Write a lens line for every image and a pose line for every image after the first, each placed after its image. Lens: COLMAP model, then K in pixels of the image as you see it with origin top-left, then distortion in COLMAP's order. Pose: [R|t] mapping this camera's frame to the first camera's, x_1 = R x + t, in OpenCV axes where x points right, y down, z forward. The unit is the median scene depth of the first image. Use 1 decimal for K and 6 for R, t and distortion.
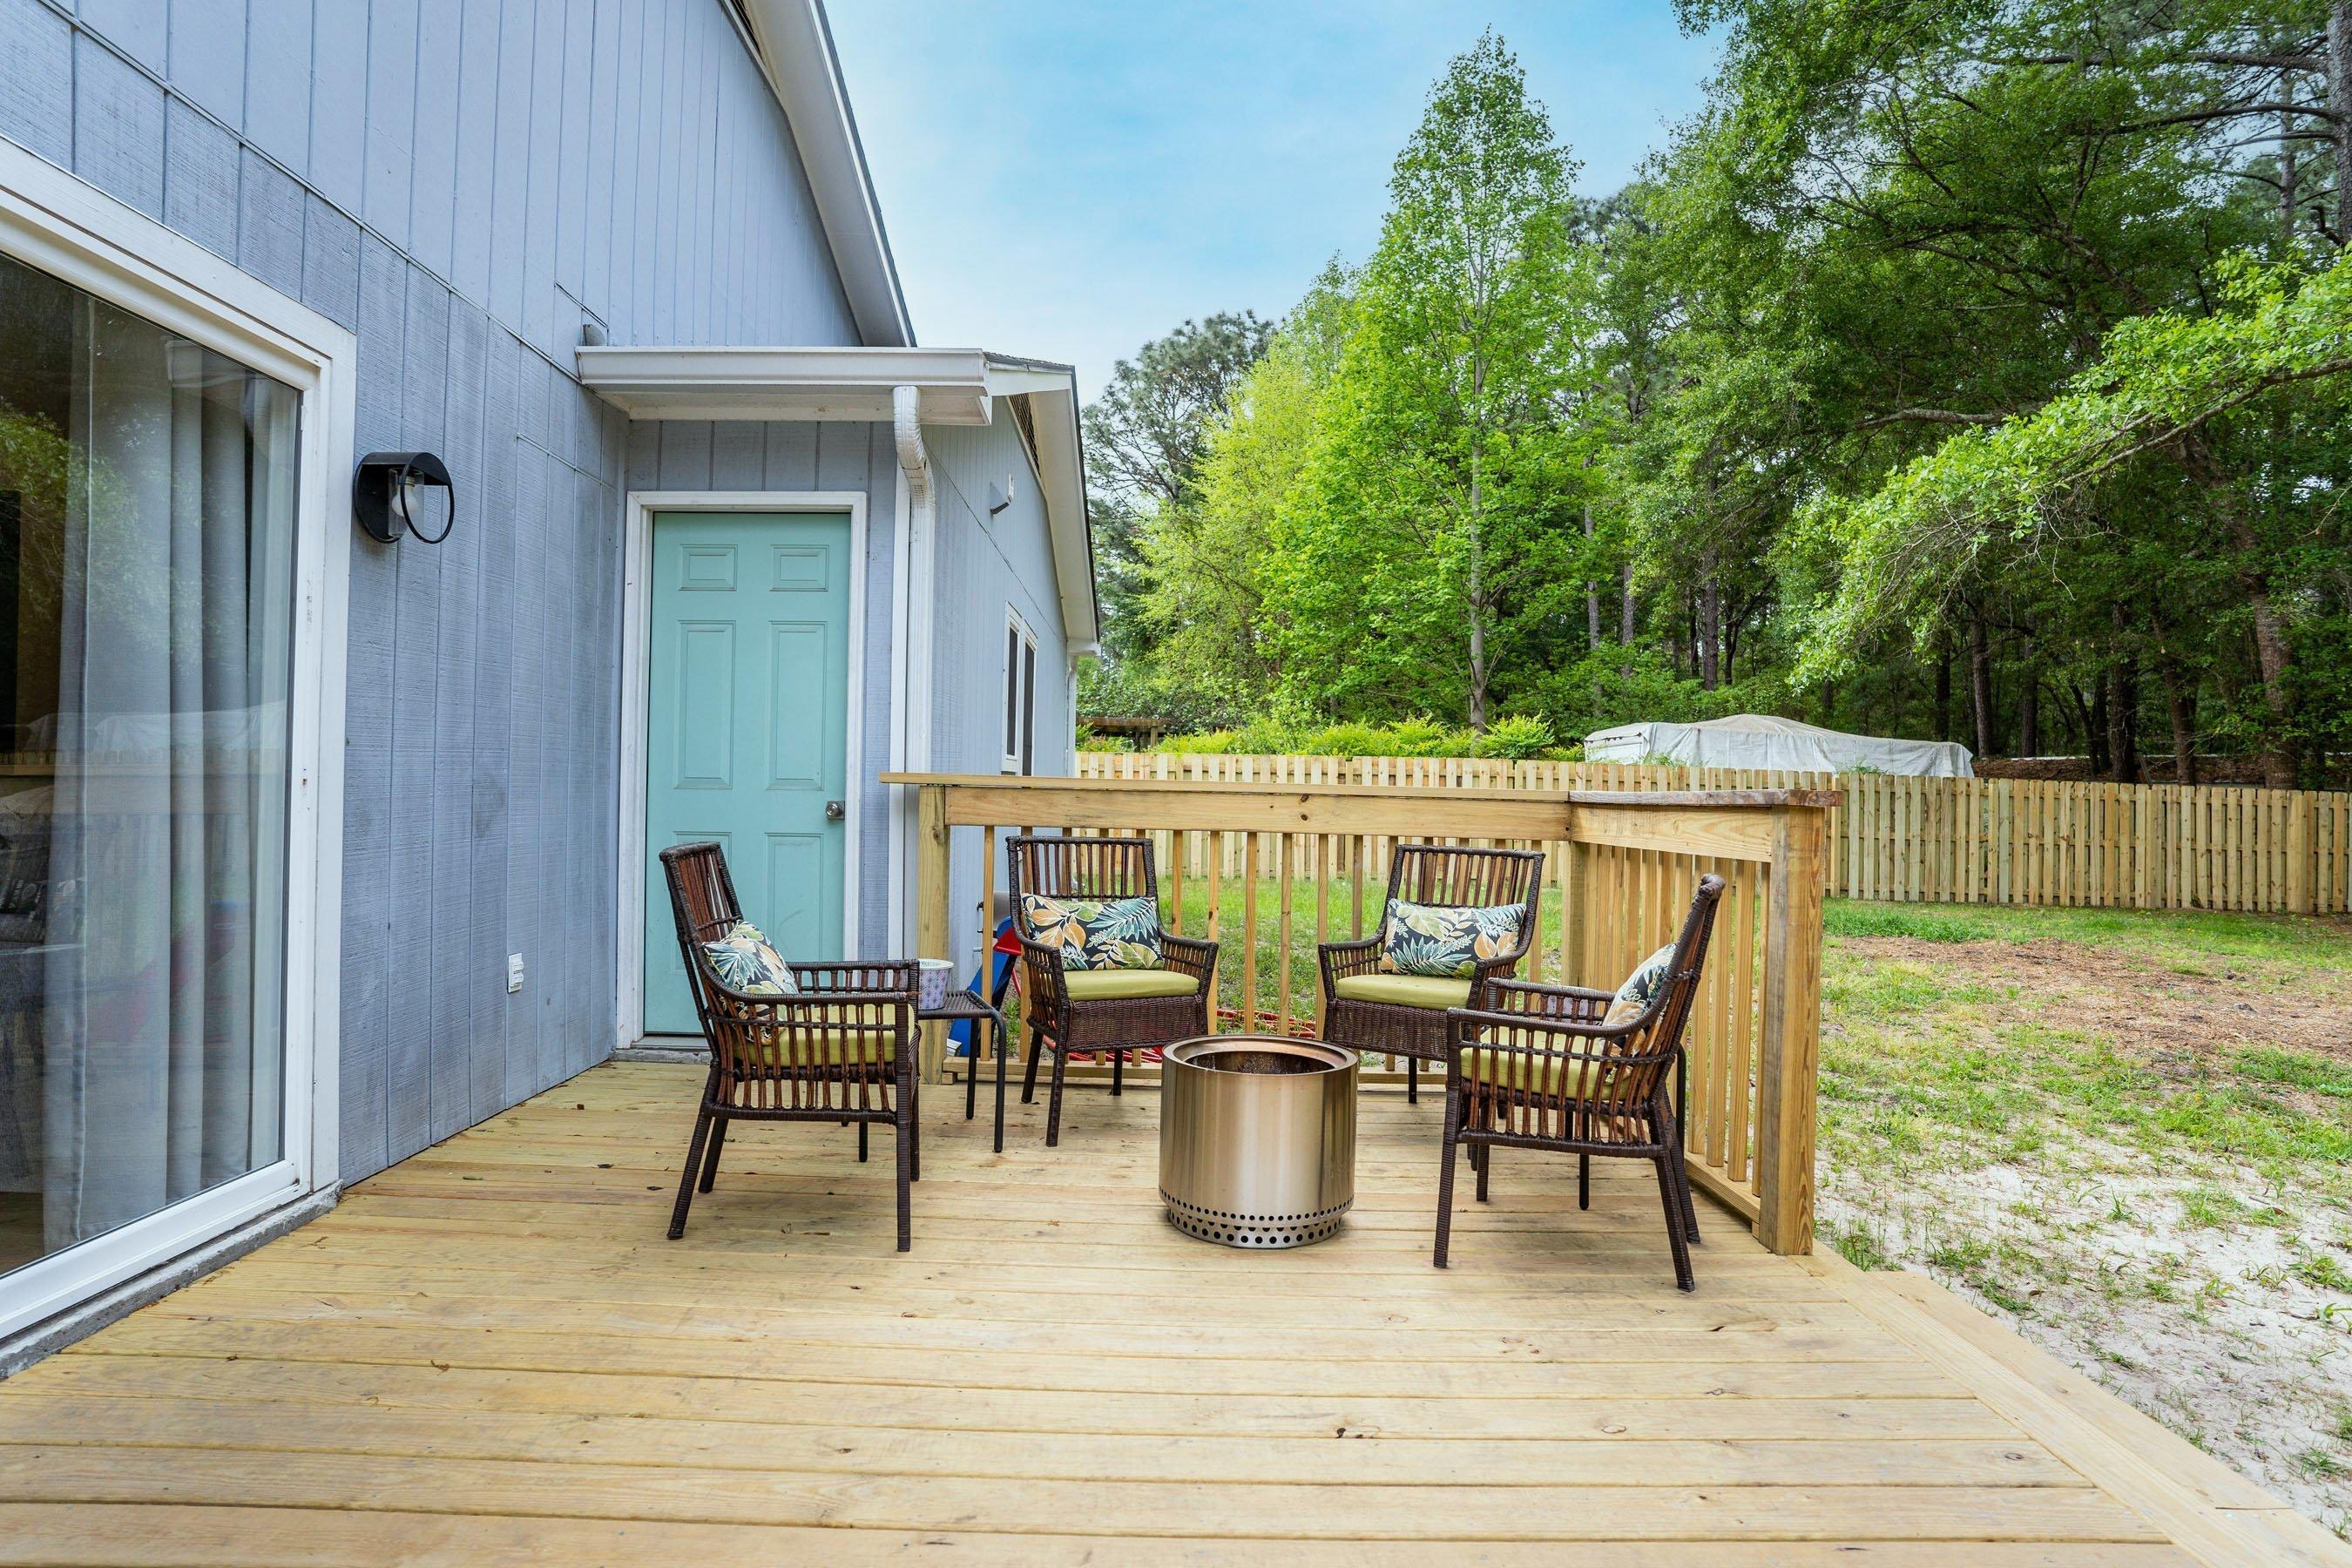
lens RADIAL K [[1260.0, 0, 1176.4], [0, 1260.0, 775.1], [0, 0, 1]] dist [-0.073393, 0.044127]
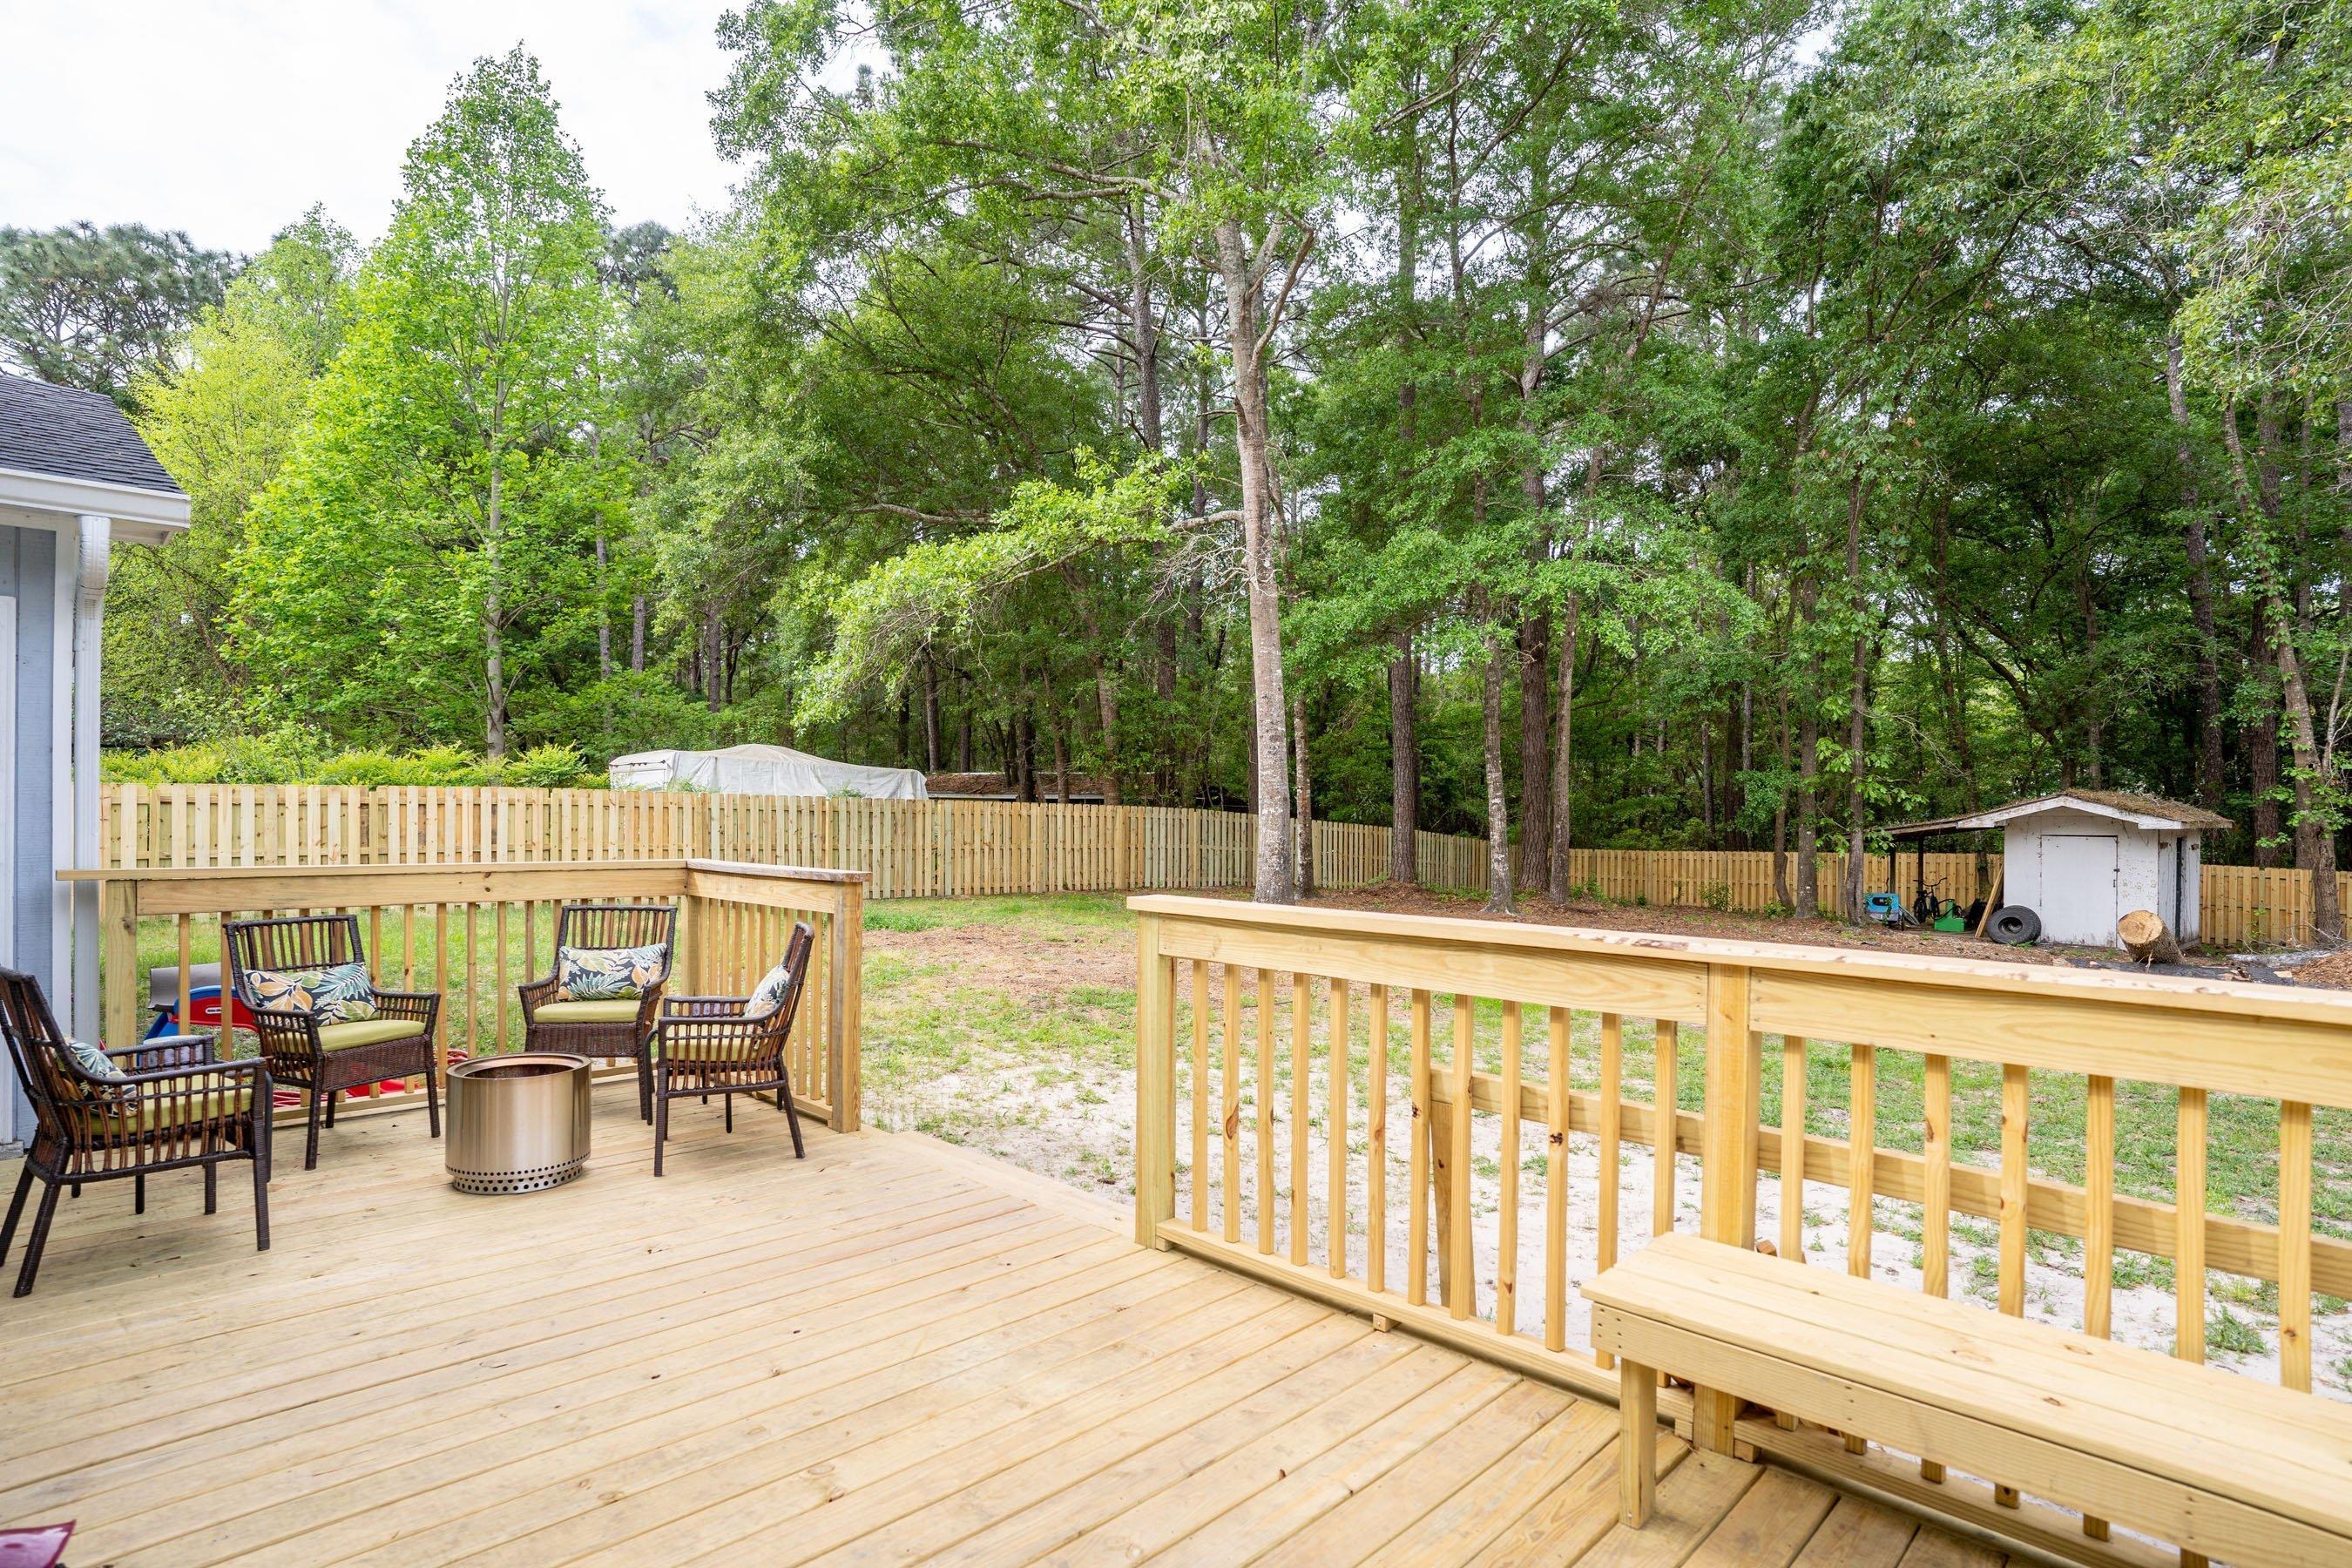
lens RADIAL K [[1260.0, 0, 1176.4], [0, 1260.0, 775.1], [0, 0, 1]] dist [-0.073393, 0.044127]
pose [[0.716183, -0.000685, 0.697912, -0.114686], [-0.001176, 0.999997, 0.002188, -0.036093], [-0.697911, -0.002388, 0.716180, -0.168914]]
